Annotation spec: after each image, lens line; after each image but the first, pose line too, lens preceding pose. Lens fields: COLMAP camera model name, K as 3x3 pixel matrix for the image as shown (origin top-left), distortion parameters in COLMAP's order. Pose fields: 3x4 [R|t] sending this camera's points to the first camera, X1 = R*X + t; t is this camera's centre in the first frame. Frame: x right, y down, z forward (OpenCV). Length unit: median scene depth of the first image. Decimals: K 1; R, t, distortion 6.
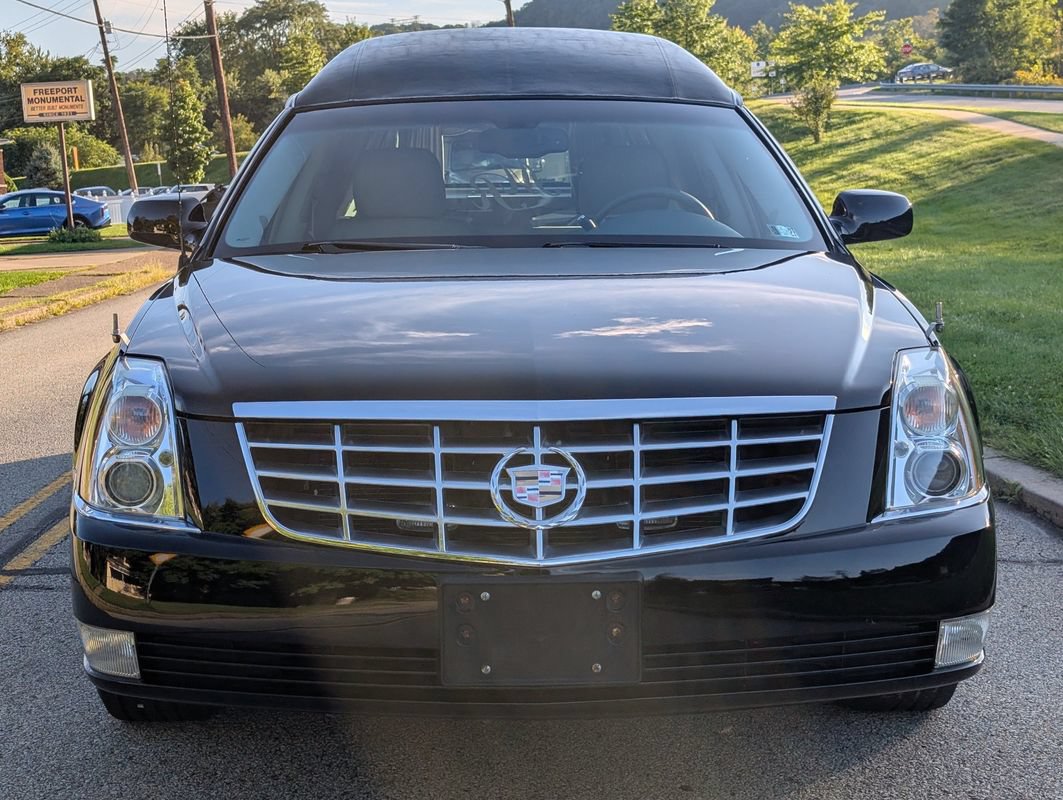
lens RADIAL K [[1649.6, 0, 513.6], [0, 1649.6, 425.4], [0, 0, 1]] dist [0.200579, -0.836247]
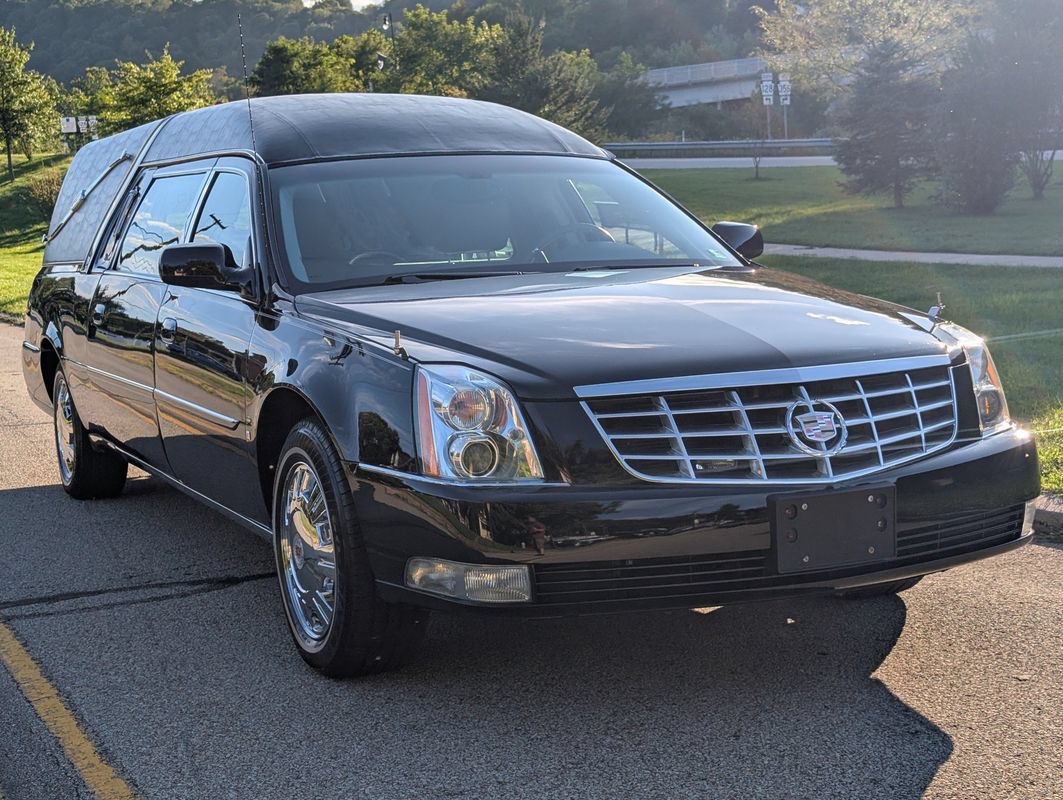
lens RADIAL K [[1649.6, 0, 513.6], [0, 1649.6, 425.4], [0, 0, 1]] dist [0.200579, -0.836247]
pose [[0.919142, -0.074412, 0.386835, -0.731452], [0.086871, 0.996110, -0.014799, 0.032358], [-0.384229, 0.047207, 0.922030, -0.187995]]
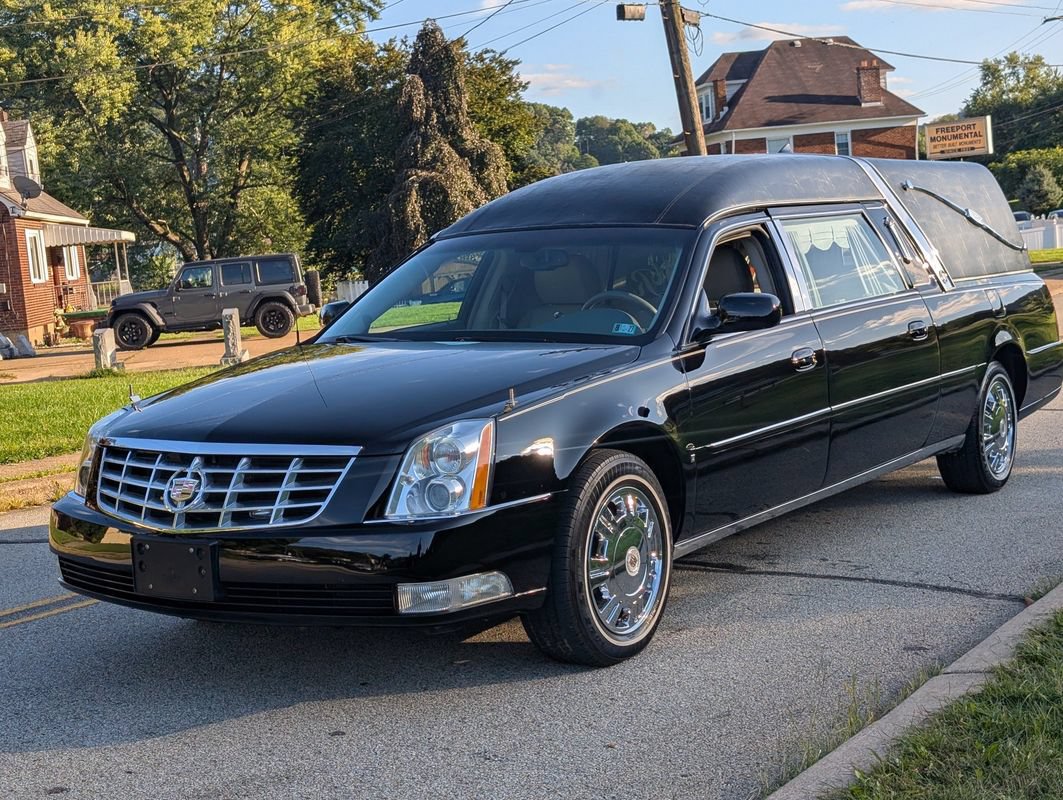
lens RADIAL K [[1645.5, 0, 542.8], [0, 1645.5, 430.8], [0, 0, 1]] dist [0.185595, -0.711614]
pose [[0.836136, 0.035394, -0.547380, 1.285765], [-0.039438, 0.999212, 0.004368, -0.049098], [0.547103, 0.017936, 0.836873, -0.300510]]
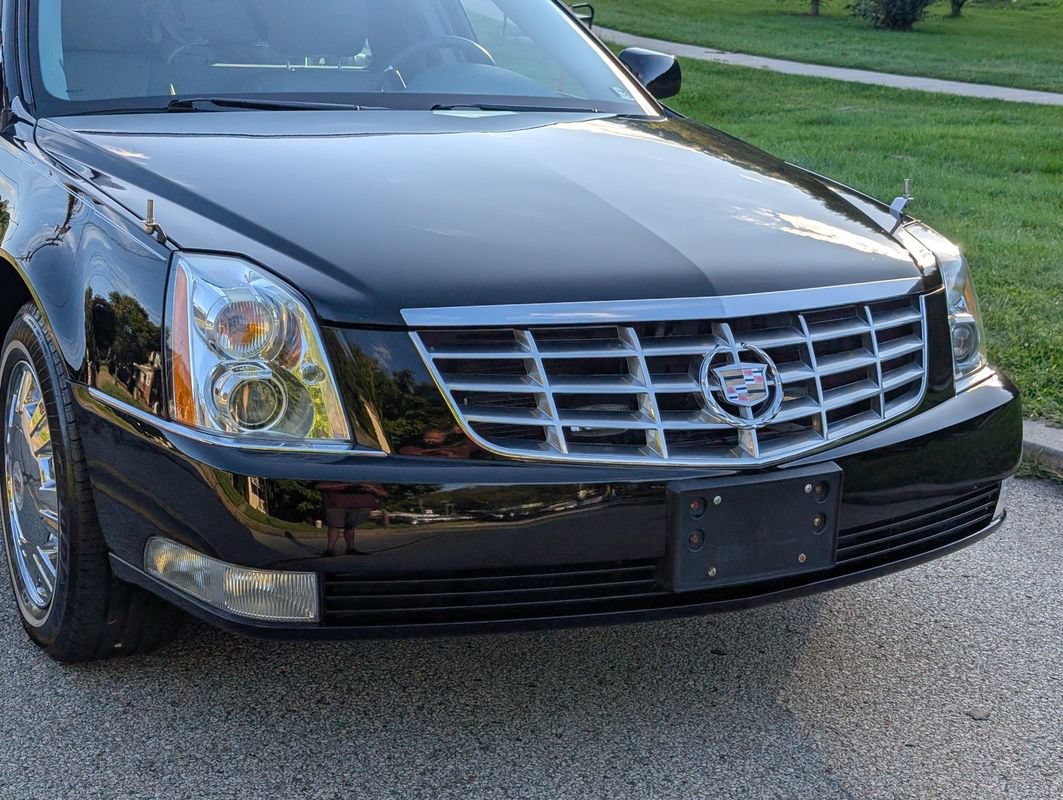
lens RADIAL K [[1645.5, 0, 542.8], [0, 1645.5, 430.8], [0, 0, 1]] dist [0.185595, -0.711614]
pose [[0.887822, -0.074850, 0.454059, -0.520054], [0.021075, 0.992261, 0.122364, -0.056821], [-0.459704, -0.099069, 0.882529, 0.170082]]
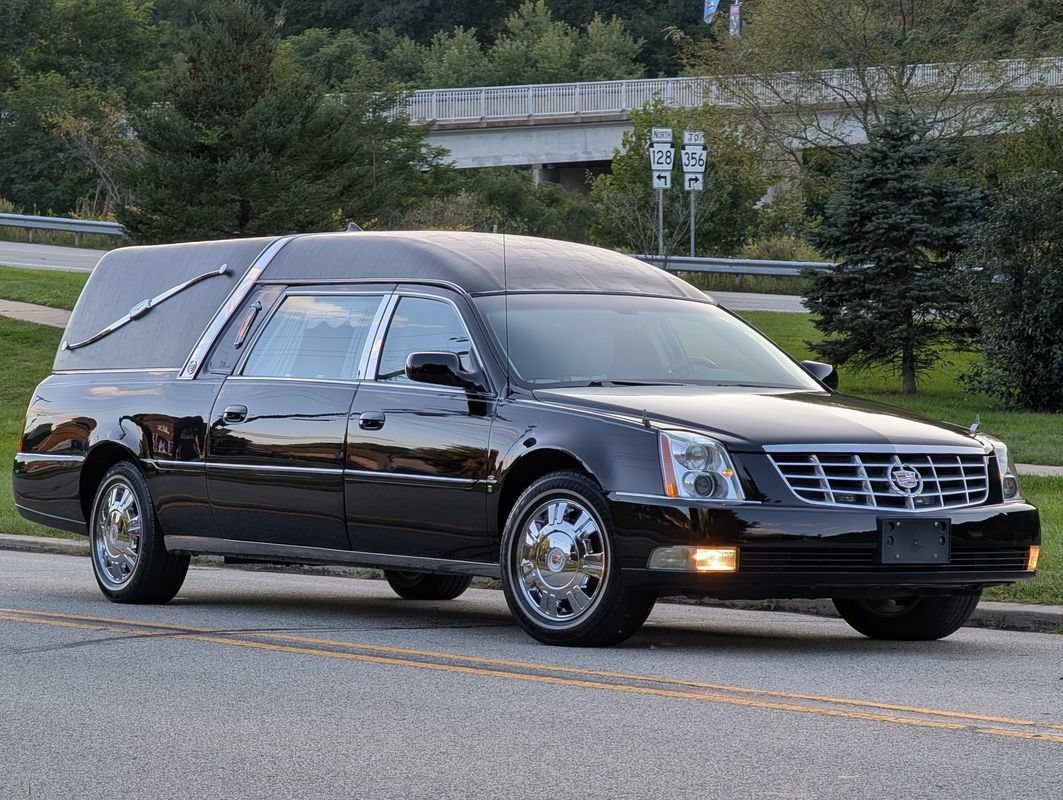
lens RADIAL K [[3985.9, 0, 531.5], [0, 3985.9, 400.0], [0, 0, 1]] dist [1.261893, -44.873508]
pose [[0.856132, 0.028209, 0.515986, -3.183907], [0.044992, 0.990648, -0.128811, 0.598170], [-0.514795, 0.133494, 0.846856, -3.342698]]
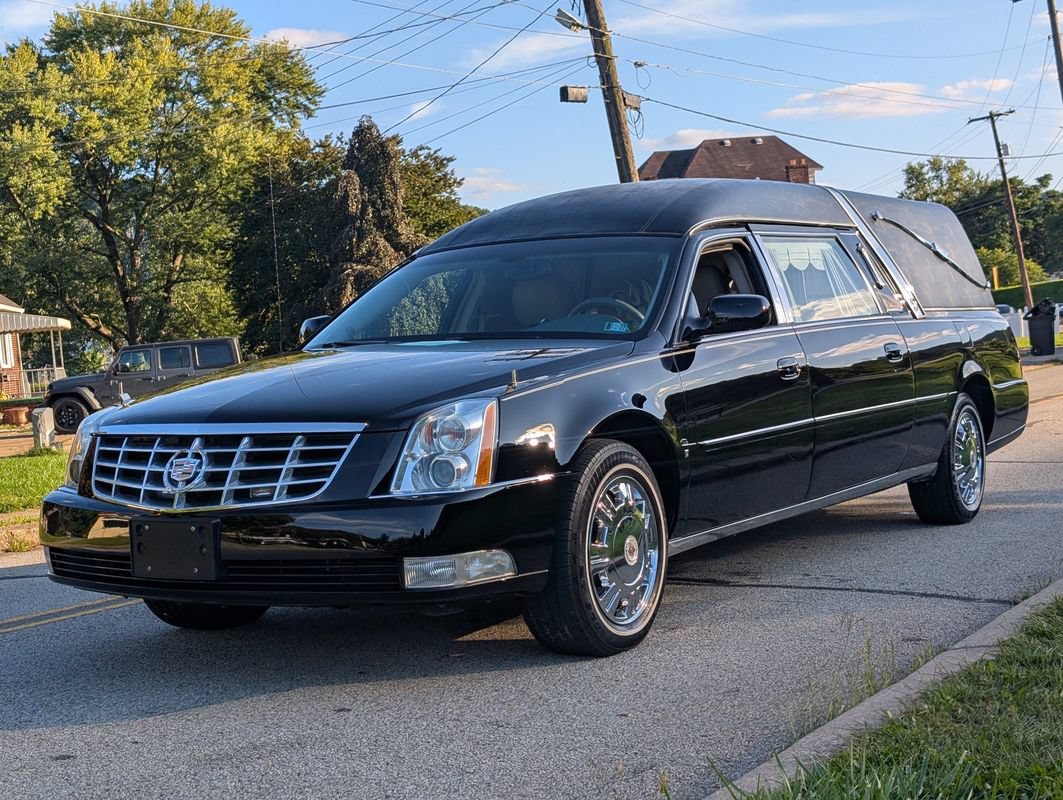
lens RADIAL K [[1649.6, 0, 513.6], [0, 1649.6, 425.4], [0, 0, 1]] dist [0.200579, -0.836247]
pose [[0.849405, 0.000676, -0.527741, 1.224179], [-0.038193, 0.997456, -0.060194, 0.080598], [0.526357, 0.071285, 0.847270, -0.338081]]
